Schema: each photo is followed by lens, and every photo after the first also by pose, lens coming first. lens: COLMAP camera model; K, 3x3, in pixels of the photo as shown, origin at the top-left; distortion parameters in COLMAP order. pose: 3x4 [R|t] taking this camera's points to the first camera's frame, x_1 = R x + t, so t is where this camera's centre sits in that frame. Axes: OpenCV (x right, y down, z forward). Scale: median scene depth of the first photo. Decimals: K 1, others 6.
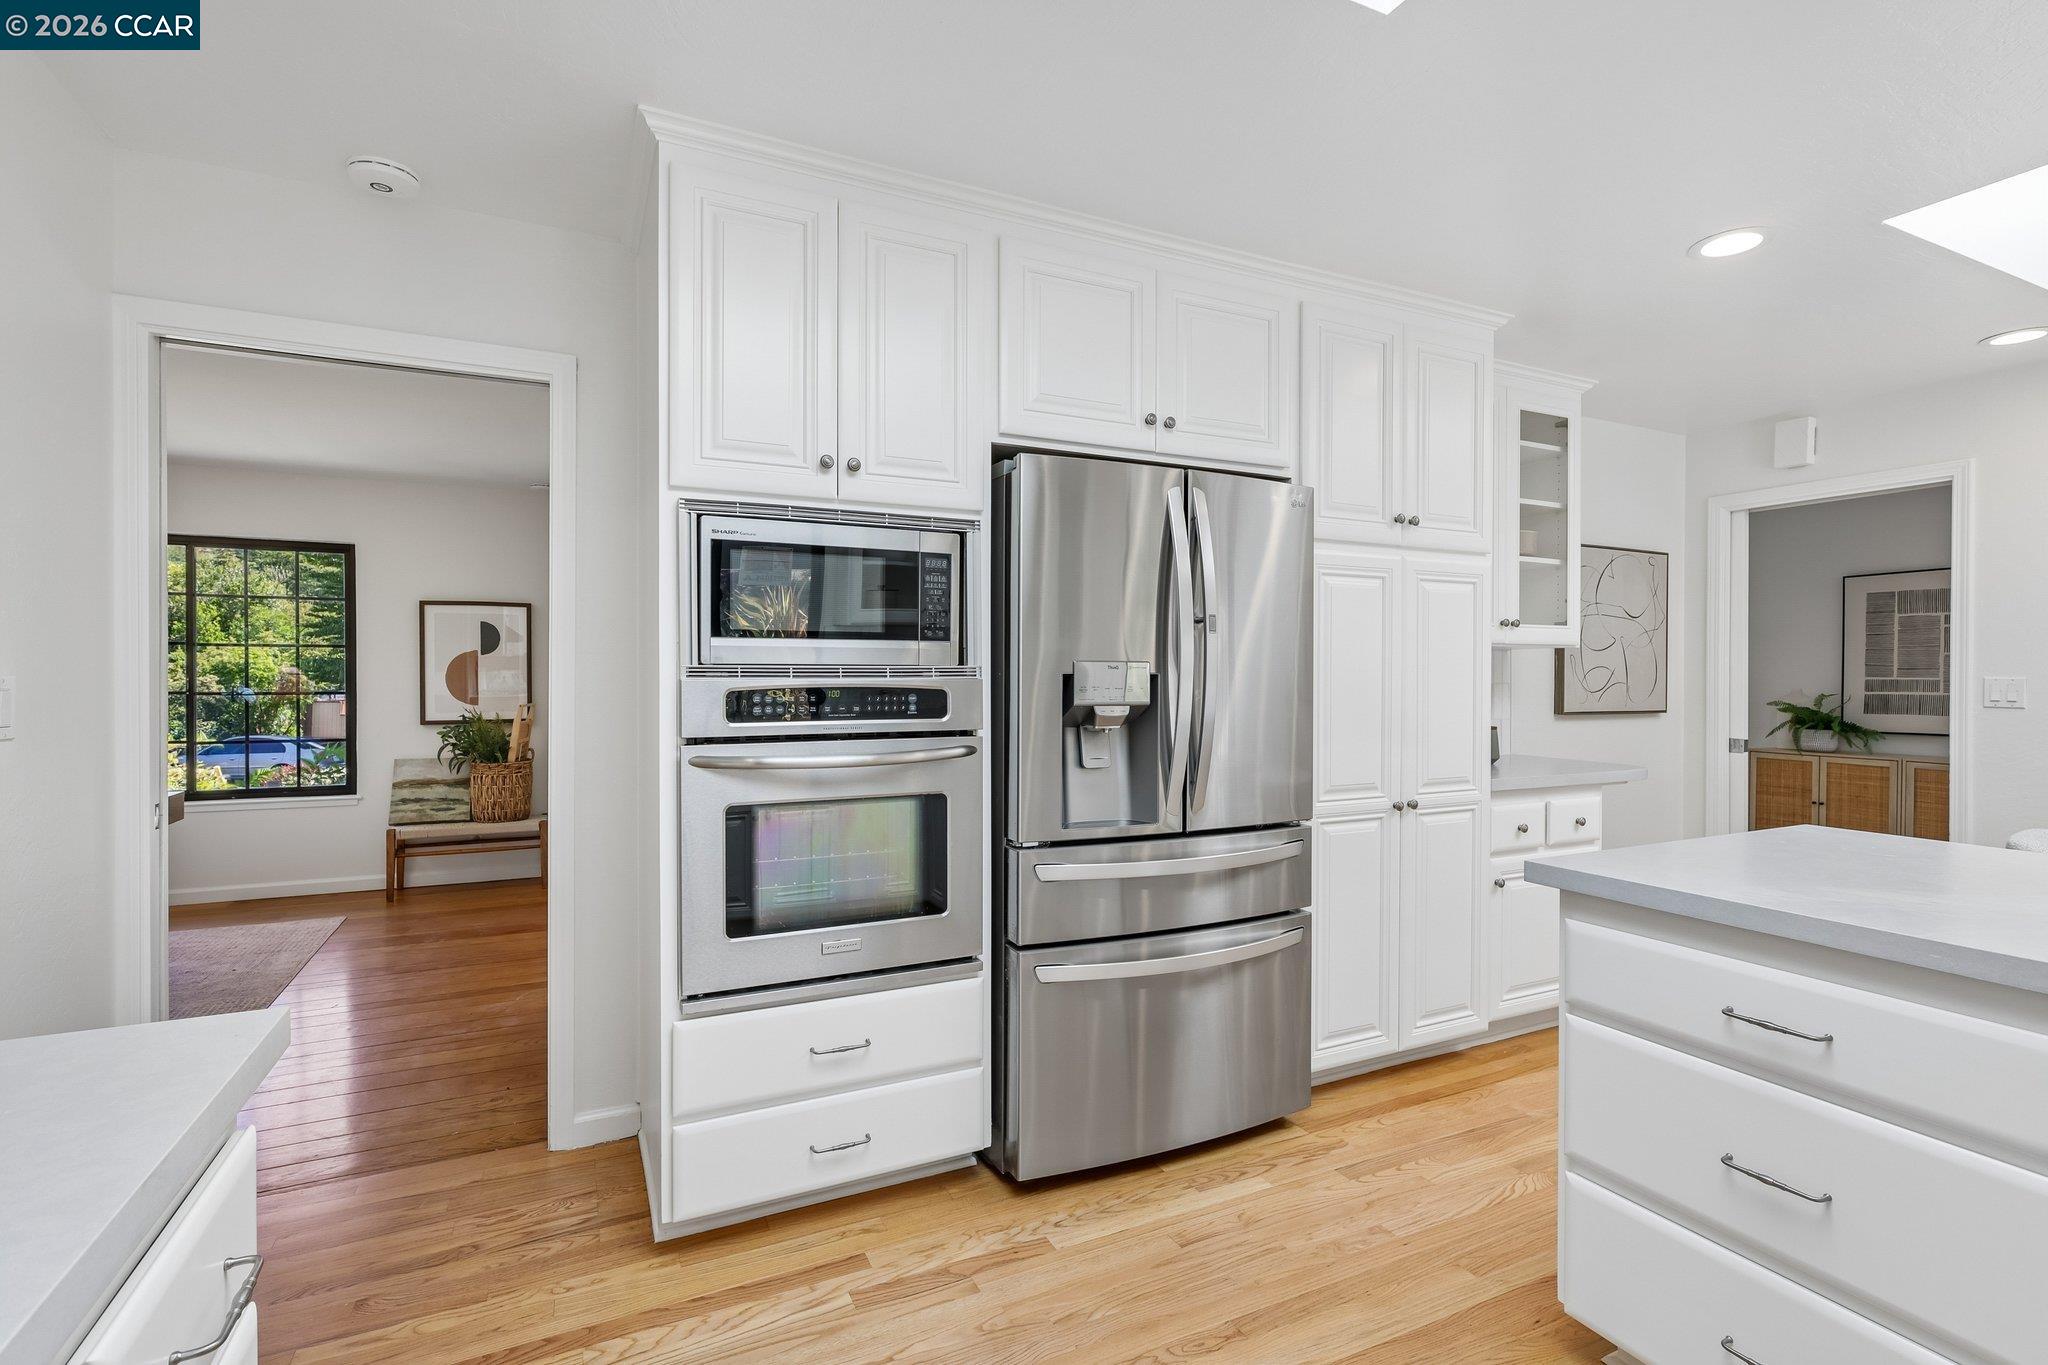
lens RADIAL K [[943.3, 0, 1021.6], [0, 943.3, 681.9], [0, 0, 1]] dist [0.000247, 0.000473]
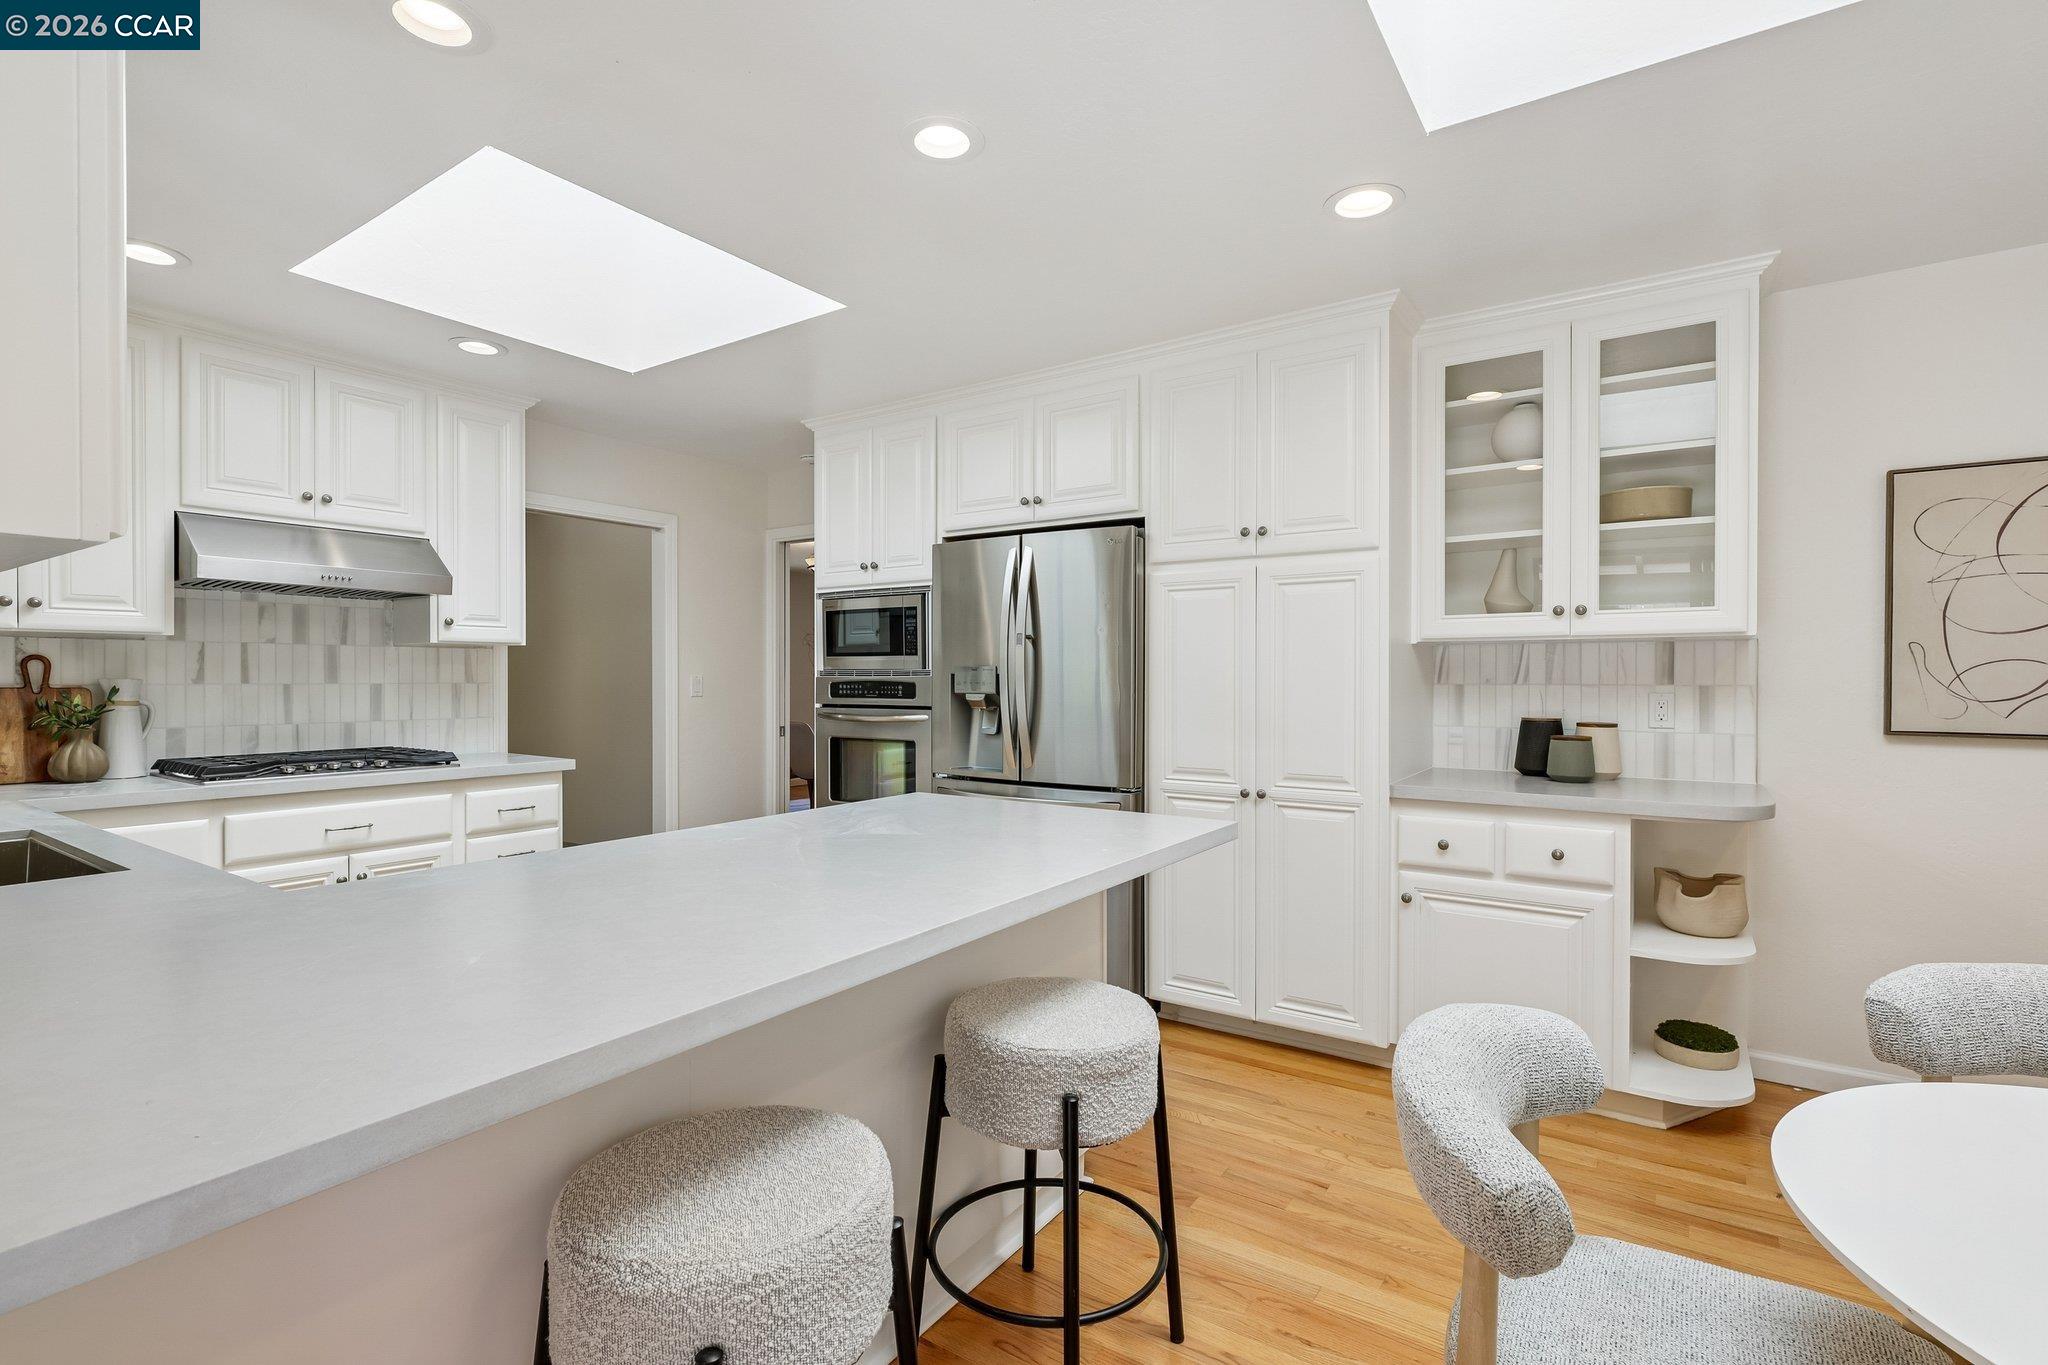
lens RADIAL K [[943.3, 0, 1028.4], [0, 943.3, 682.2], [0, 0, 1]] dist [0.000247, 0.000473]
pose [[0.502112, 0.004588, -0.864791, 1.569380], [-0.007169, 0.999974, 0.001143, 0.003422], [0.864773, 0.005626, 0.502131, 0.295331]]
